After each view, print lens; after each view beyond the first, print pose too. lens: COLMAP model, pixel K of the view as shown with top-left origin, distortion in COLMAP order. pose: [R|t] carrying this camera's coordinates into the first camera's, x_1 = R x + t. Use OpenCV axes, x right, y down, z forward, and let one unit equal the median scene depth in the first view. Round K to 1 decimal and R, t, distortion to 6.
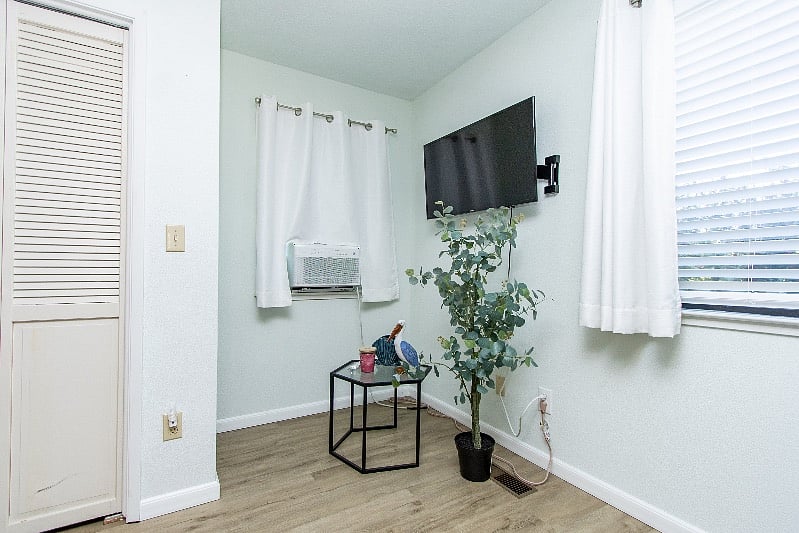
lens RADIAL K [[368.0, 0, 399.5], [0, 368.0, 266.5], [0, 0, 1]] dist [-0.002174, -0.000503]
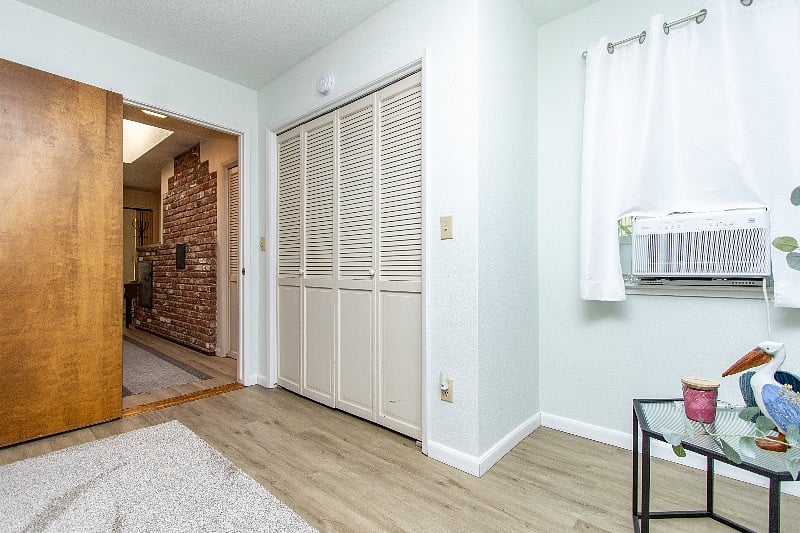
lens RADIAL K [[368.5, 0, 400.0], [0, 368.5, 266.5], [0, 0, 1]] dist [-0.002174, -0.000503]
pose [[0.297212, -0.013892, -0.954710, 0.332471], [0.019628, 0.999772, -0.008437, 0.039029], [0.954610, -0.016232, 0.297417, 0.382628]]
